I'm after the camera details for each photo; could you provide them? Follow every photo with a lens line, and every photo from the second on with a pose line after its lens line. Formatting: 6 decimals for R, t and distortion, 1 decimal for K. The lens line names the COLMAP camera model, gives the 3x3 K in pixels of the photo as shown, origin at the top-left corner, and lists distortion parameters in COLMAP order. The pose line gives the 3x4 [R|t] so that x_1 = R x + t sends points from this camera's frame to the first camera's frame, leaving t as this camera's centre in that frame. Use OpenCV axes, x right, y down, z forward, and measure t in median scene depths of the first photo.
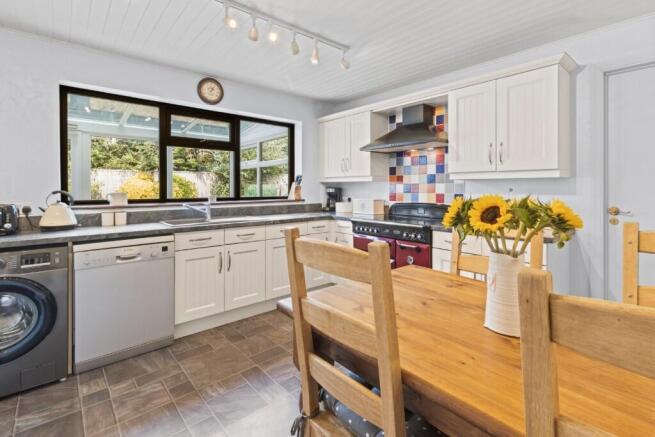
lens RADIAL K [[307.5, 0, 330.2], [0, 307.5, 196.2], [0, 0, 1]] dist [0.001404, 0.000049]
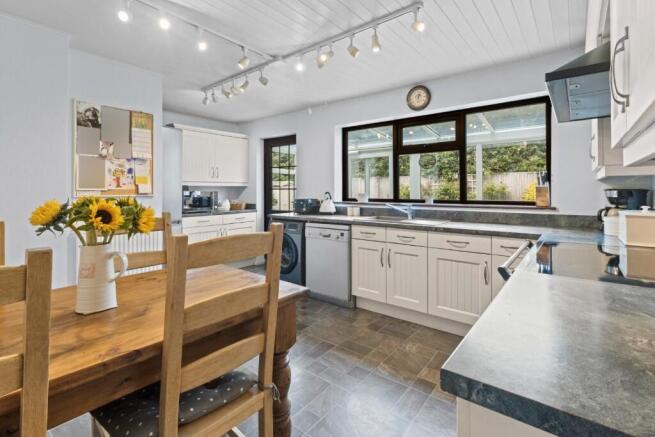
lens RADIAL K [[307.5, 0, 330.2], [0, 307.5, 196.2], [0, 0, 1]] dist [0.001404, 0.000049]
pose [[0.185912, 0.018314, -0.982396, 0.585850], [-0.023768, 0.999618, 0.014137, -0.013711], [0.982279, 0.020721, 0.186276, 0.508002]]
